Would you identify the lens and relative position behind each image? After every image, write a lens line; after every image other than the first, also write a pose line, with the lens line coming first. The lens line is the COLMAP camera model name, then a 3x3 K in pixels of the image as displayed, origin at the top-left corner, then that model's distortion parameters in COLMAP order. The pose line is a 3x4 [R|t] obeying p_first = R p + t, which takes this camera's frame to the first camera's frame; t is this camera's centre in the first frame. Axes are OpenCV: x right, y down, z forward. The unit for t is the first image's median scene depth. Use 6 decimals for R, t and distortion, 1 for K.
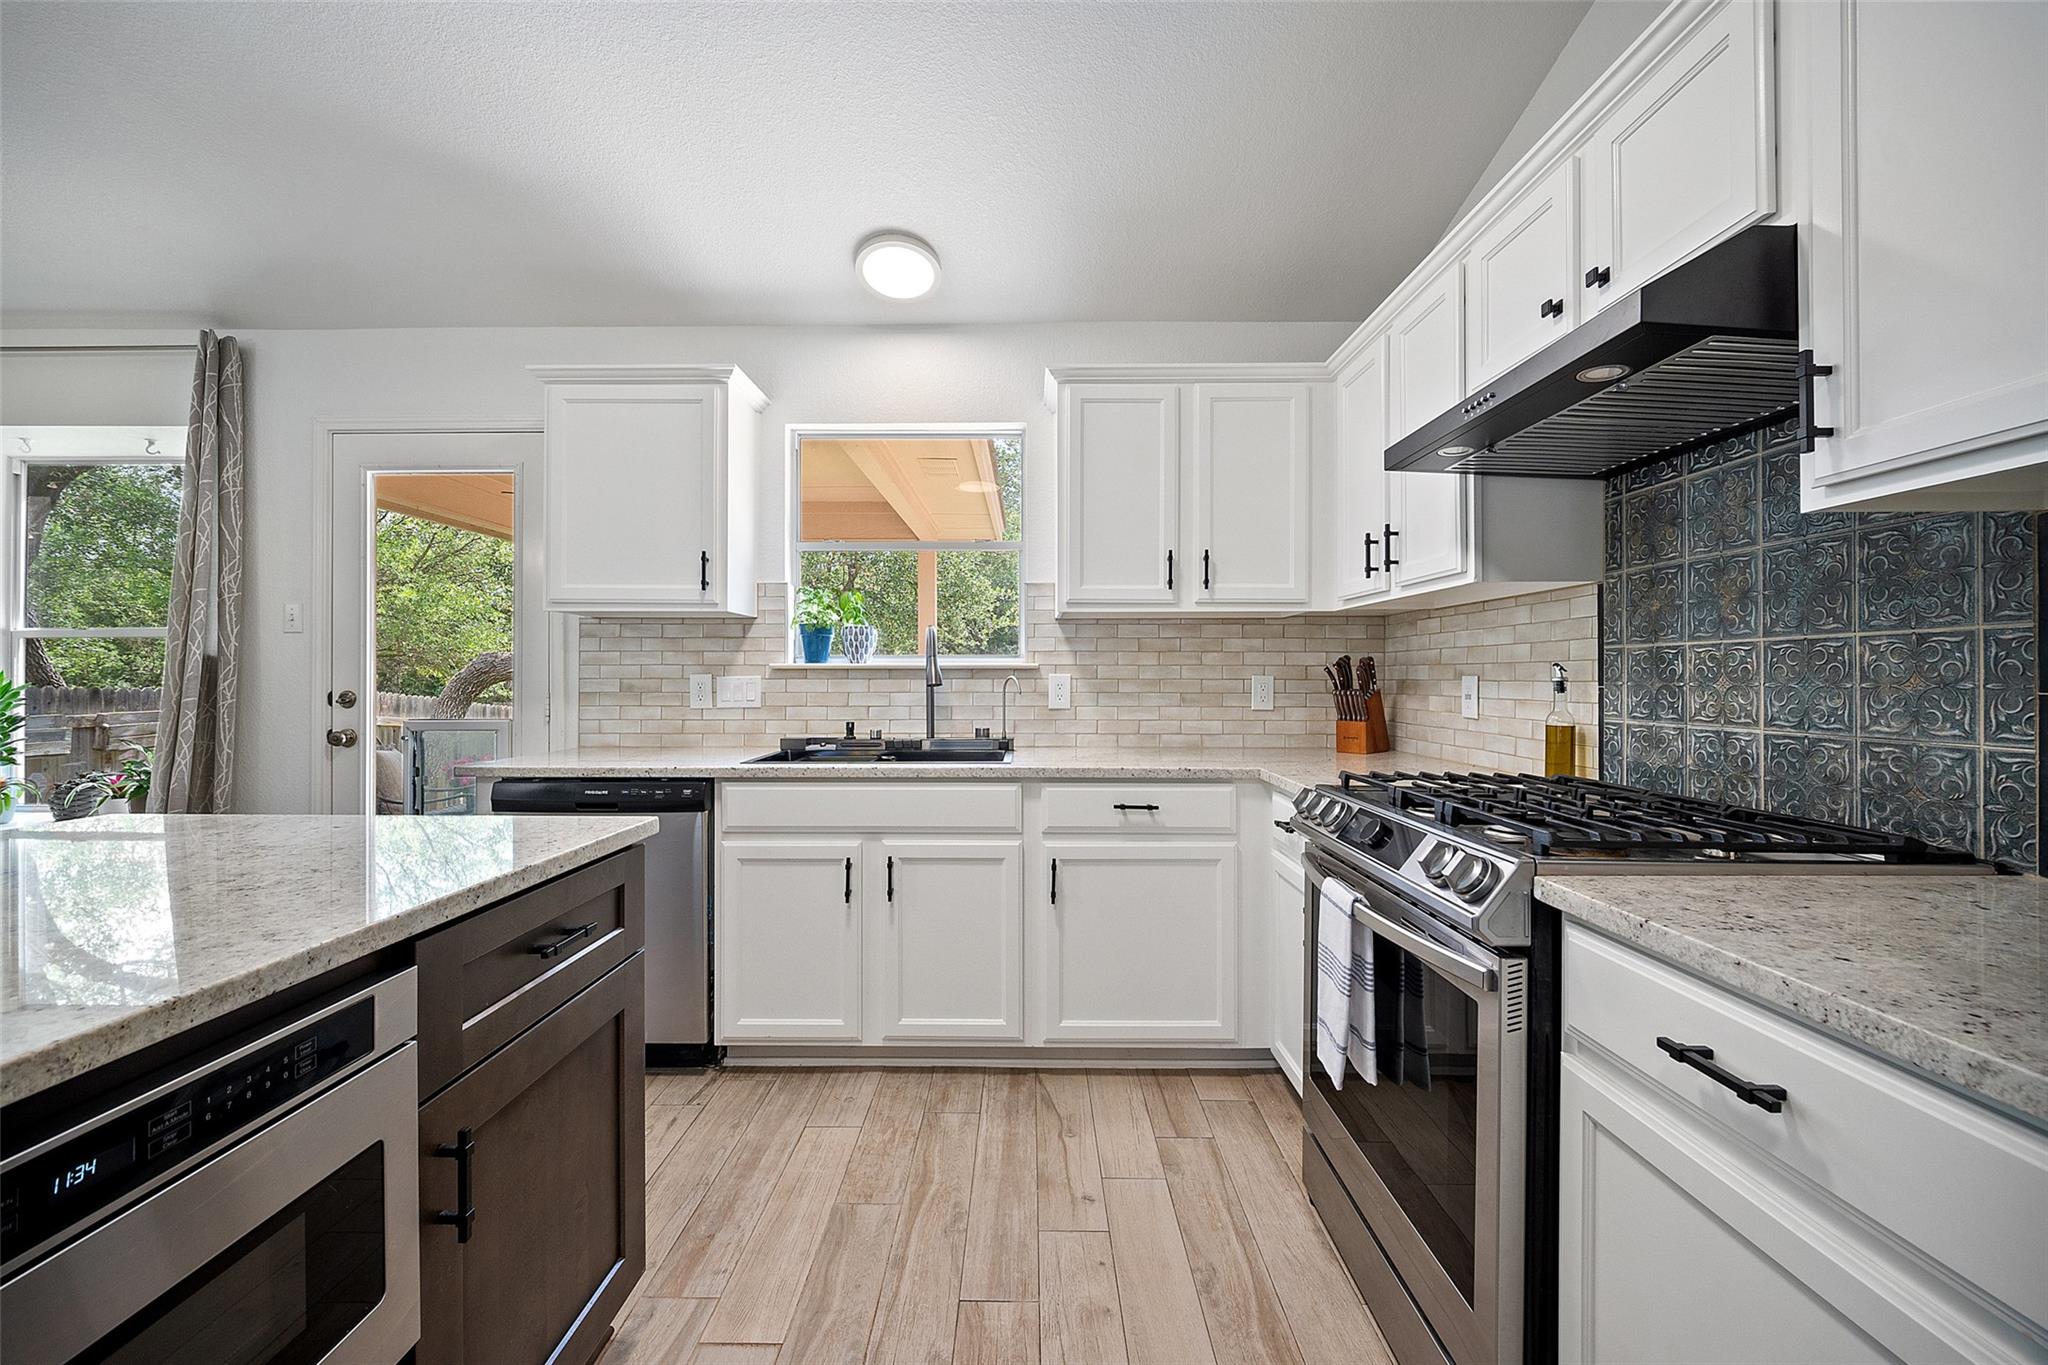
lens RADIAL K [[808.5, 0, 1021.8], [0, 808.5, 676.9], [0, 0, 1]] dist [-0.002060, -0.000161]
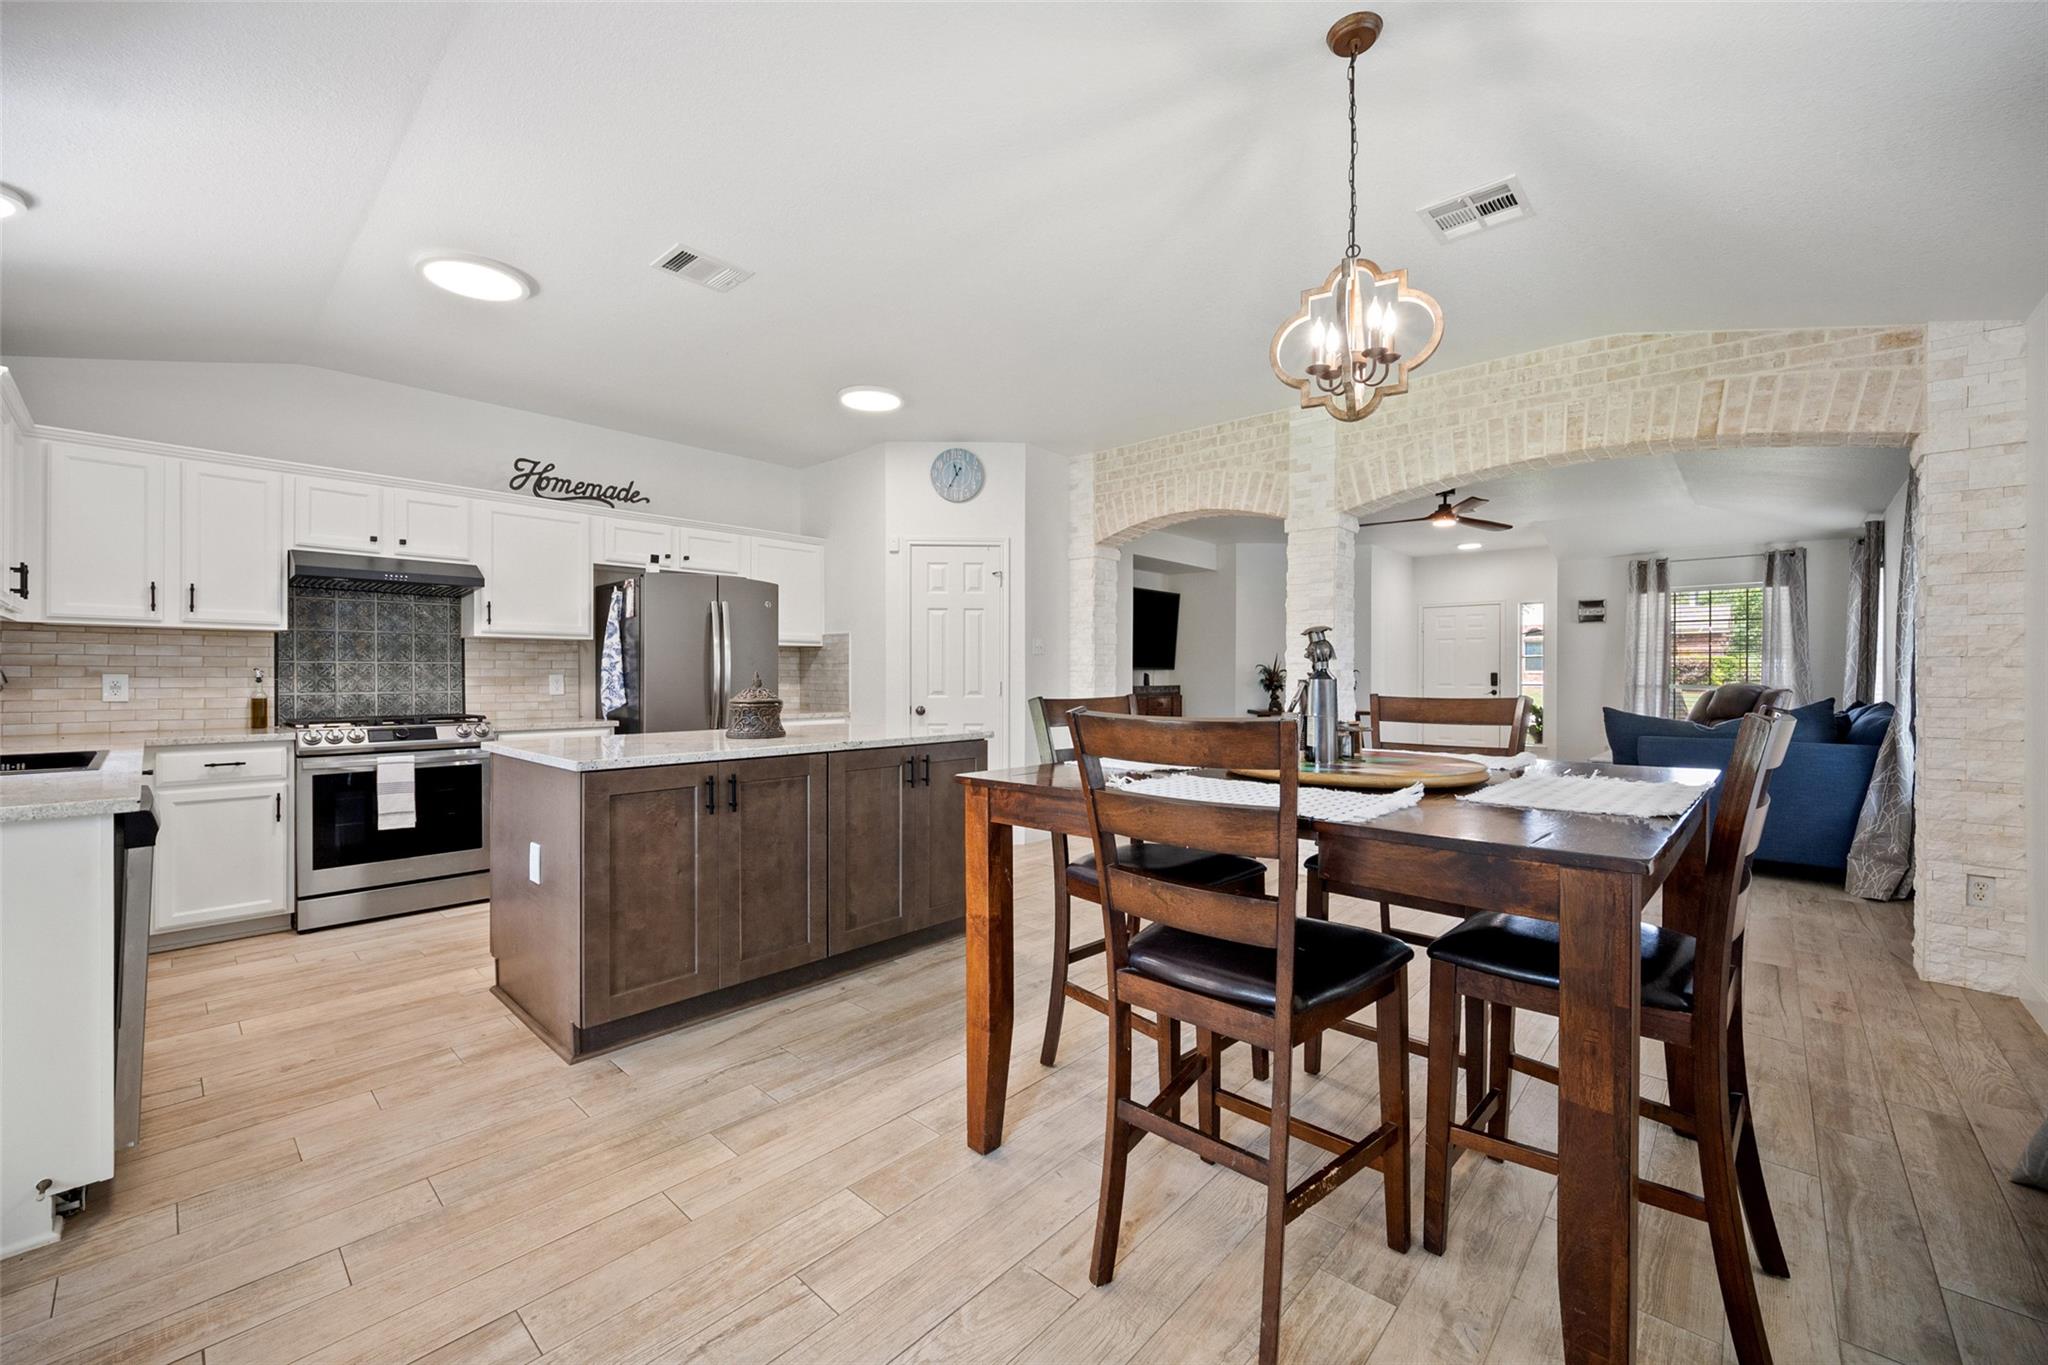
lens RADIAL K [[819.1, 0, 1022.7], [0, 819.1, 676.8], [0, 0, 1]] dist [-0.006823, 0.000050]
pose [[-0.738366, -0.002519, 0.674396, -2.414634], [-0.001341, 0.999997, 0.002268, -0.002950], [-0.674399, 0.000770, -0.738366, 1.338445]]
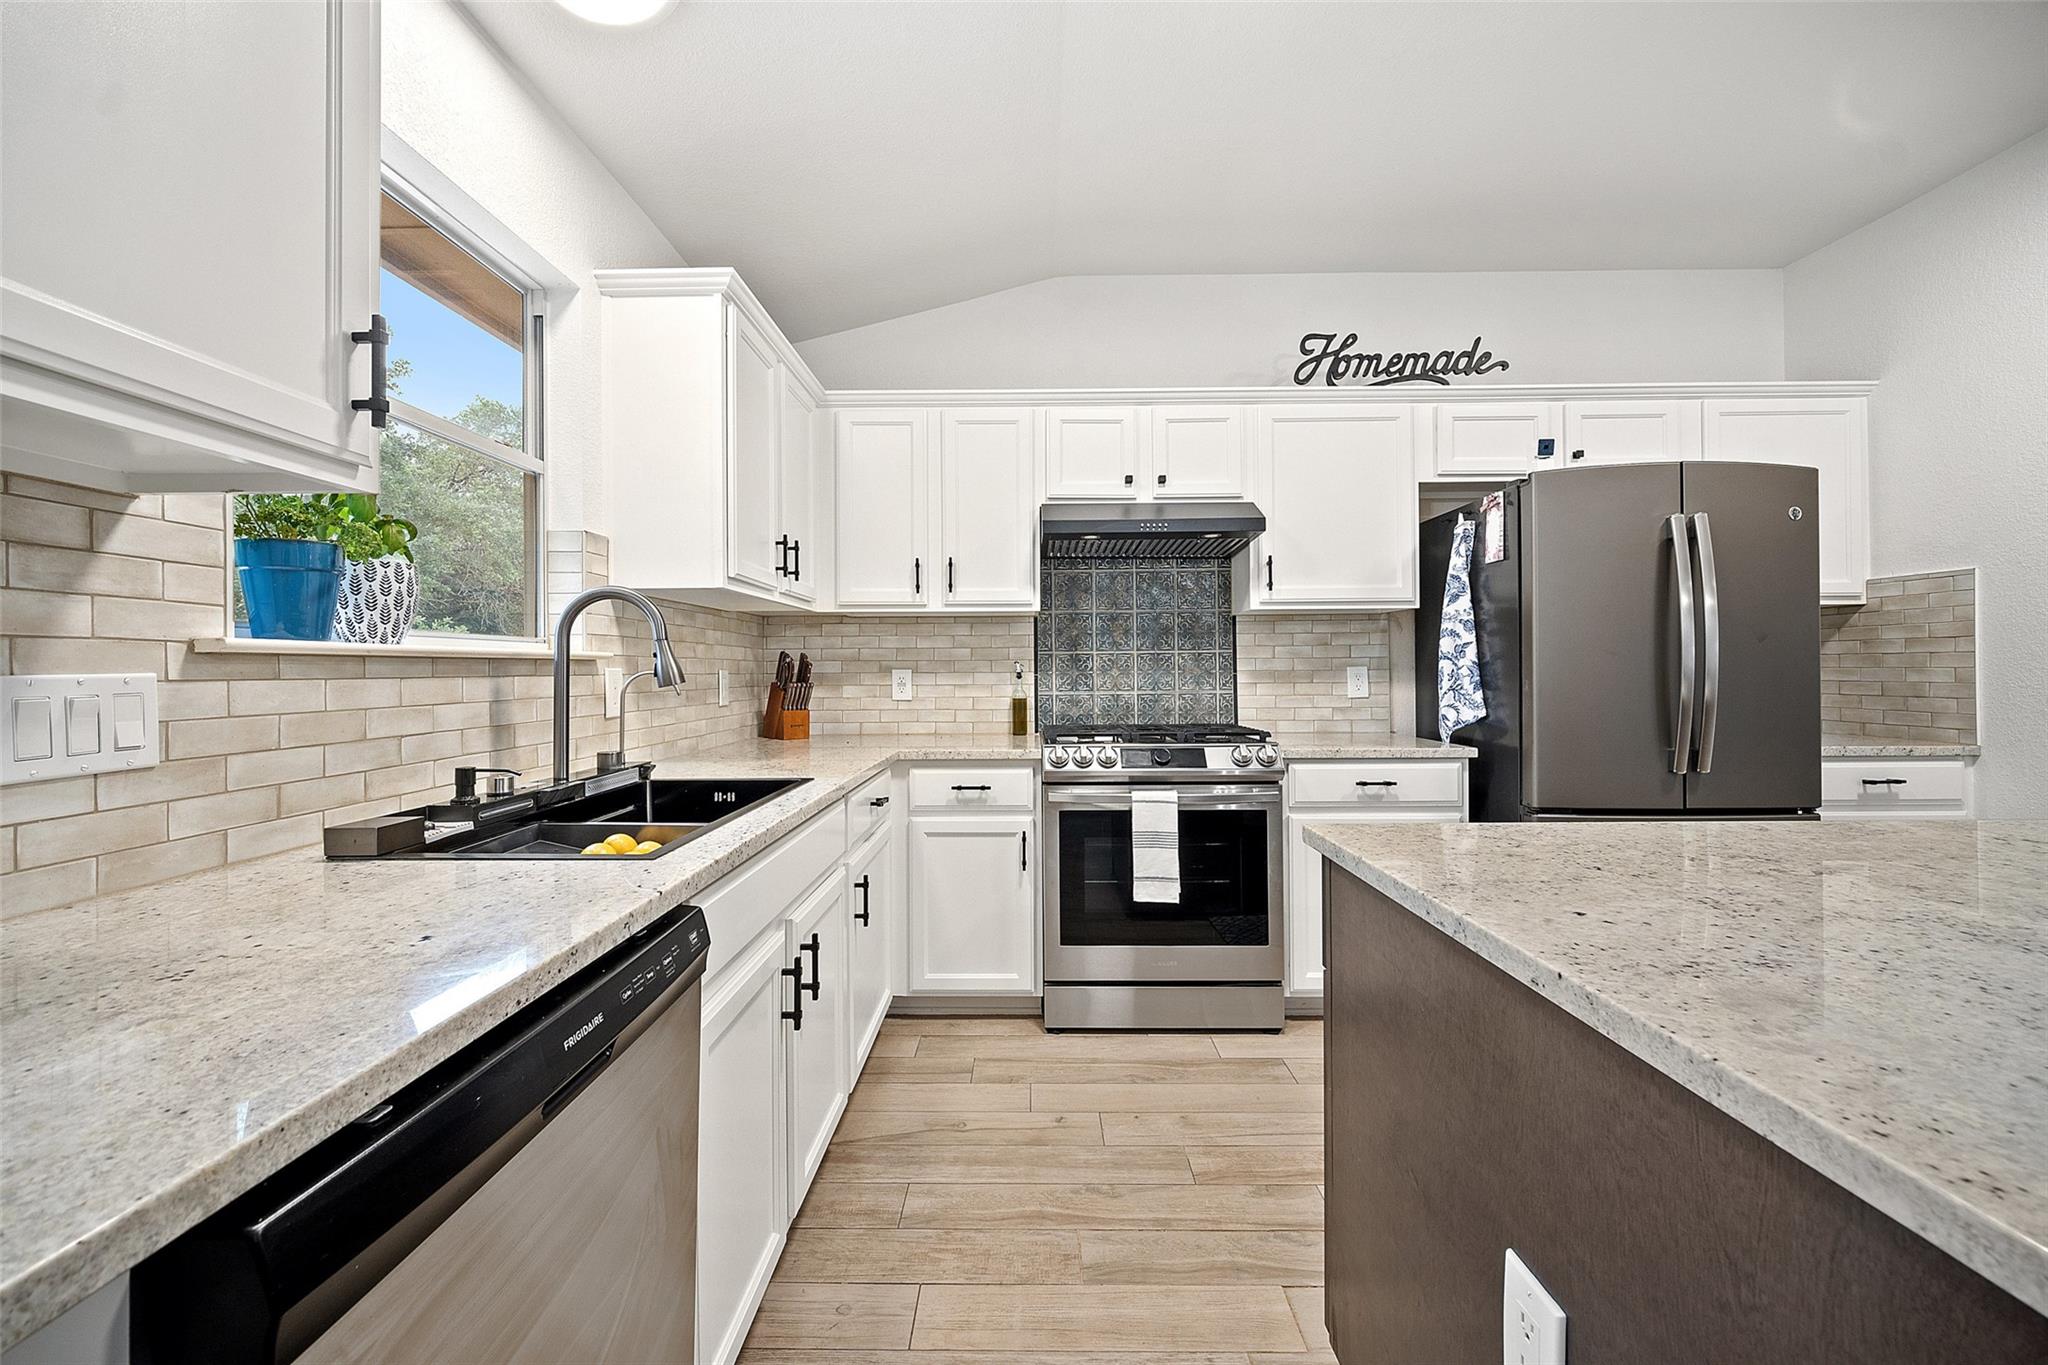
lens RADIAL K [[811.5, 0, 1019.6], [0, 811.5, 664.3], [0, 0, 1]] dist [-0.000845, -0.000150]
pose [[0.004969, 0.006200, 0.999968, -1.123760], [0.006114, 0.999962, -0.006230, -0.000120], [-0.999969, 0.006145, 0.004931, 1.084369]]
